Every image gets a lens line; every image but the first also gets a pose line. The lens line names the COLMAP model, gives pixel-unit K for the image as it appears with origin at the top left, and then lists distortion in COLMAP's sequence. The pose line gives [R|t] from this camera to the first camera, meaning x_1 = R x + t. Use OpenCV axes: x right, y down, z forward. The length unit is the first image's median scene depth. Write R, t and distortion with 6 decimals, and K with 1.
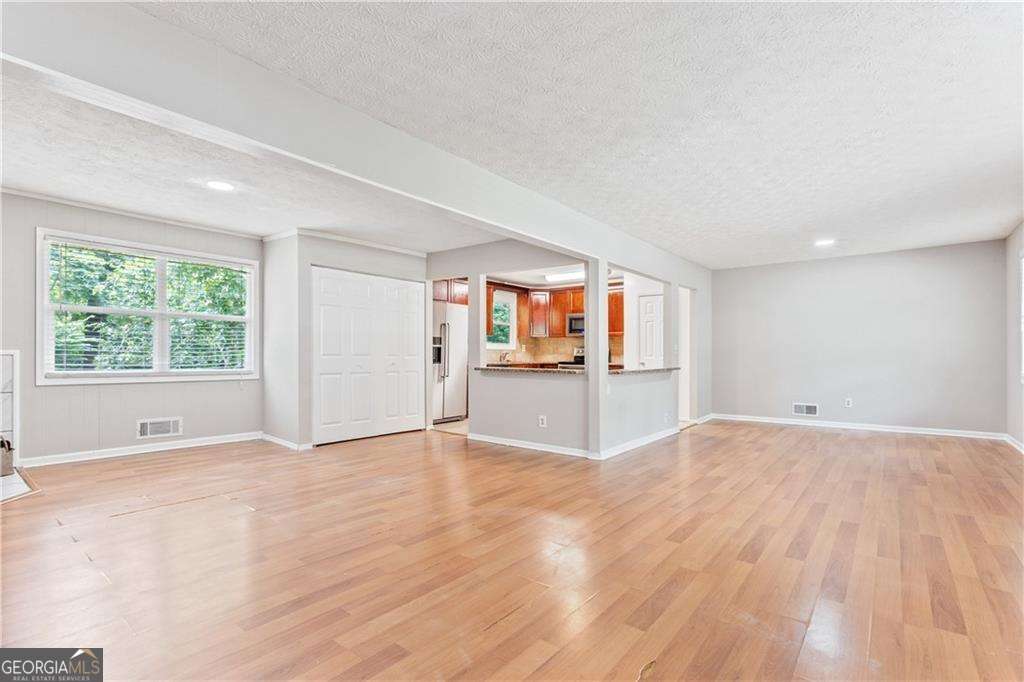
lens RADIAL K [[477.6, 0, 513.7], [0, 477.6, 356.1], [0, 0, 1]] dist [-0.004060, 0.000291]
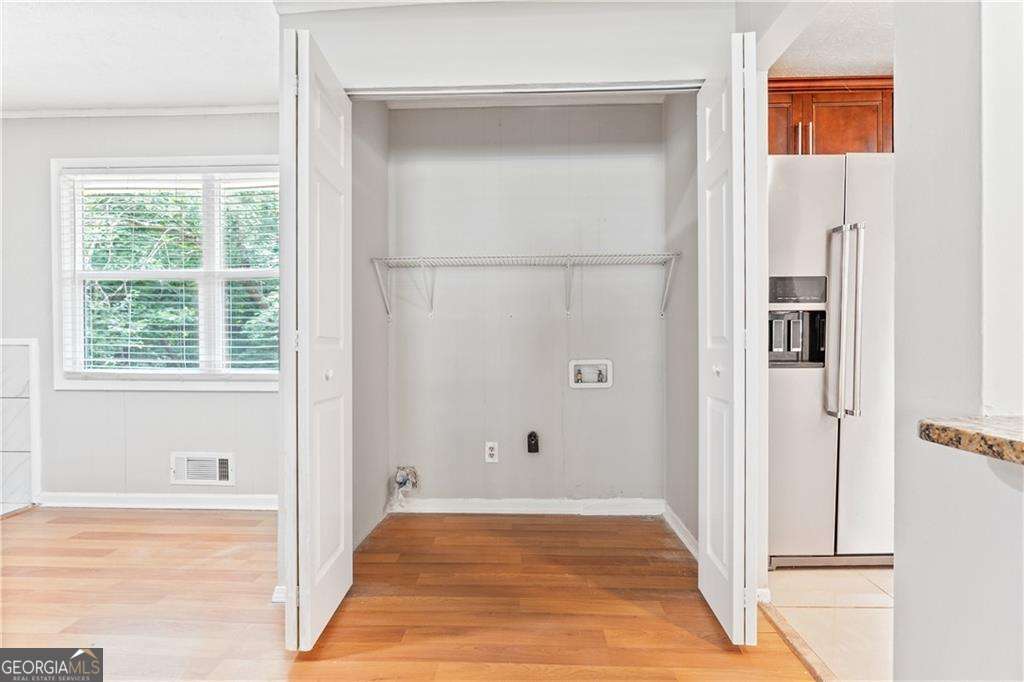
lens RADIAL K [[479.5, 0, 509.4], [0, 479.5, 348.1], [0, 0, 1]] dist [-0.013144, 0.000290]
pose [[0.591031, 0.001929, -0.806646, -0.034090], [0.006482, 0.999953, 0.007141, 0.000134], [0.806623, -0.009449, 0.590991, 0.726988]]
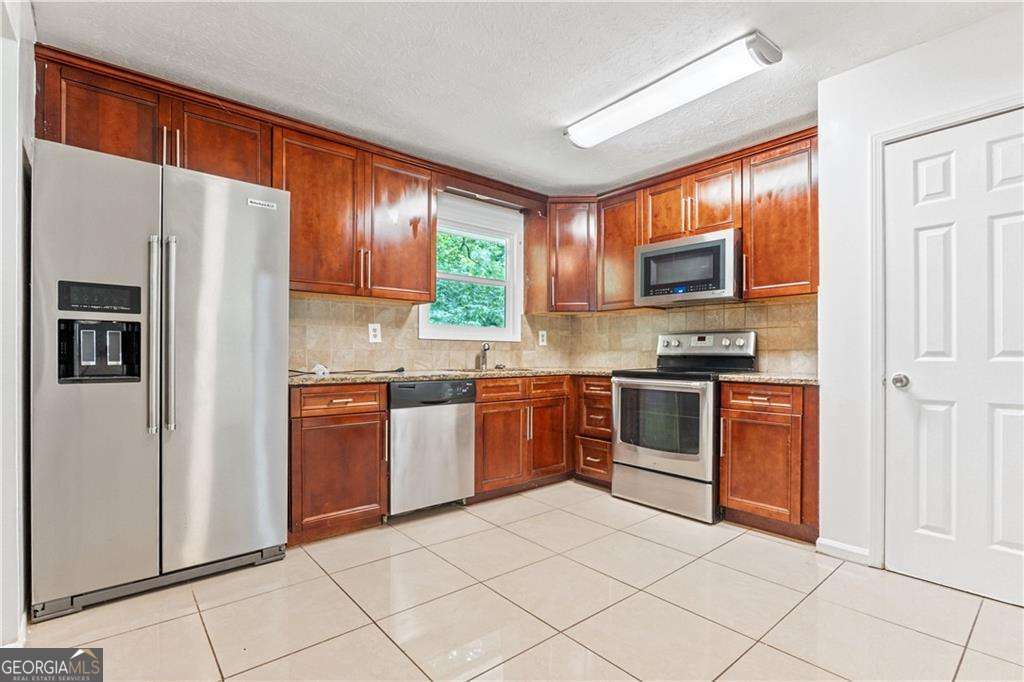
lens RADIAL K [[477.6, 0, 513.7], [0, 477.6, 356.1], [0, 0, 1]] dist [-0.004060, 0.000291]
pose [[0.979534, -0.001617, -0.201274, 0.126905], [0.001318, 0.999998, -0.001620, 0.001152], [0.201277, 0.001321, 0.979534, 0.833669]]
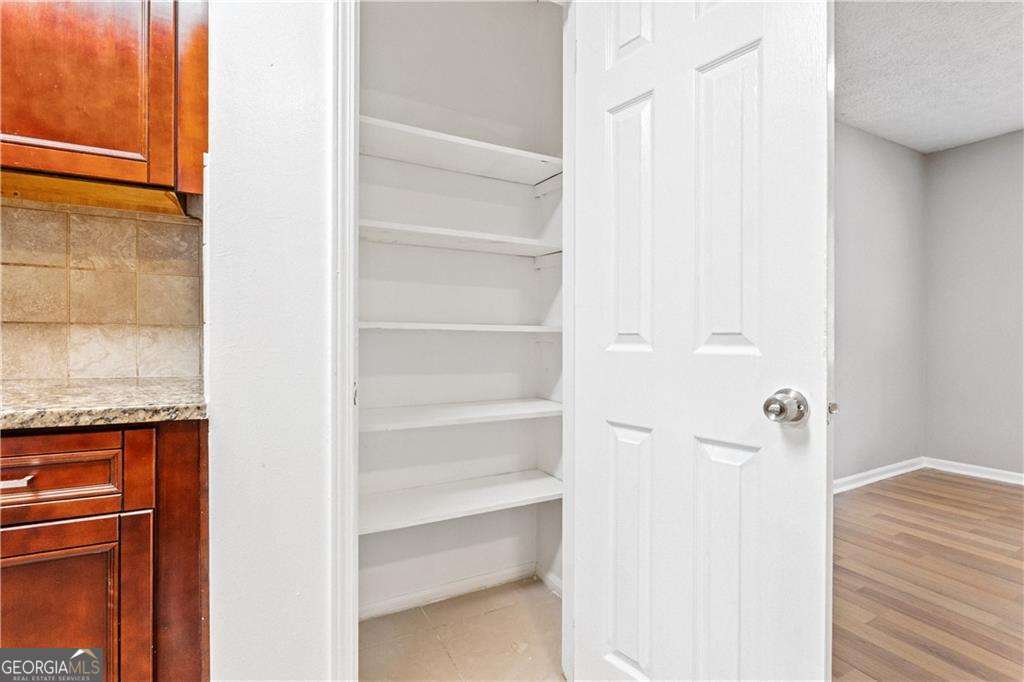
lens RADIAL K [[488.9, 0, 512.7], [0, 488.9, 338.1], [0, 0, 1]] dist [-0.001867, -0.000315]
pose [[0.395751, -0.006613, 0.918334, 0.188846], [0.000819, 0.999976, 0.006848, -0.000684], [-0.918357, -0.001958, 0.395747, 1.103348]]
